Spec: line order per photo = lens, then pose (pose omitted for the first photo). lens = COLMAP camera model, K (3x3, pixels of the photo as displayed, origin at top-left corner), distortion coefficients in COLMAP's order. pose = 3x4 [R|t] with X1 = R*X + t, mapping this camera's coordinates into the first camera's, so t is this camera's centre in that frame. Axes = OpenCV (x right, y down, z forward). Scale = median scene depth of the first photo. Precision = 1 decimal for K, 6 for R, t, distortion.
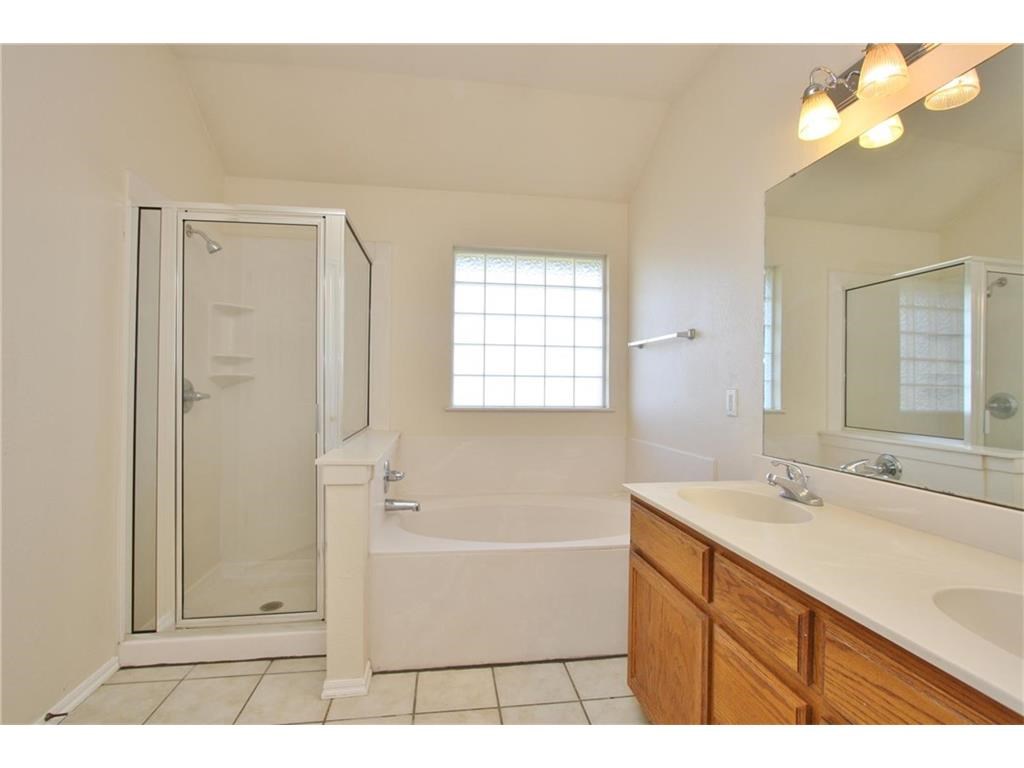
lens RADIAL K [[475.1, 0, 512.0], [0, 475.1, 384.0], [0, 0, 1]] dist [-0.023707, 0.006287]
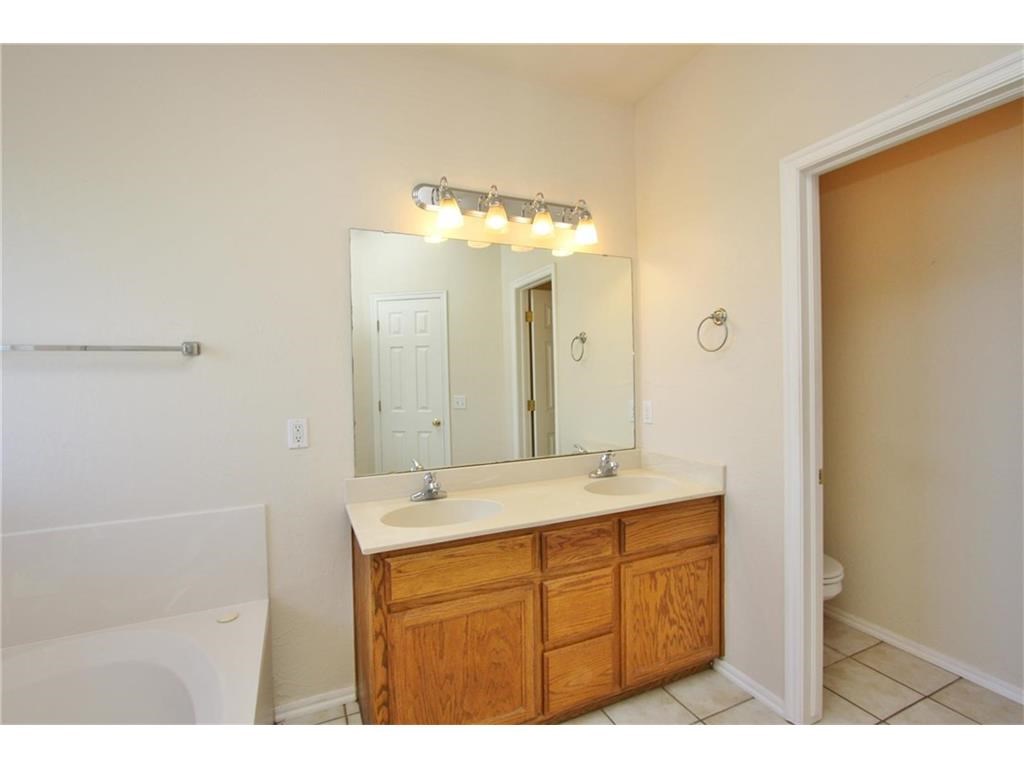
lens RADIAL K [[475.1, 0, 512.0], [0, 475.1, 384.0], [0, 0, 1]] dist [-0.023707, 0.006287]
pose [[-0.277585, -0.026670, 0.960331, -0.954011], [0.008905, 0.999500, 0.030332, -0.144999], [-0.960660, 0.016972, -0.277209, 1.548883]]
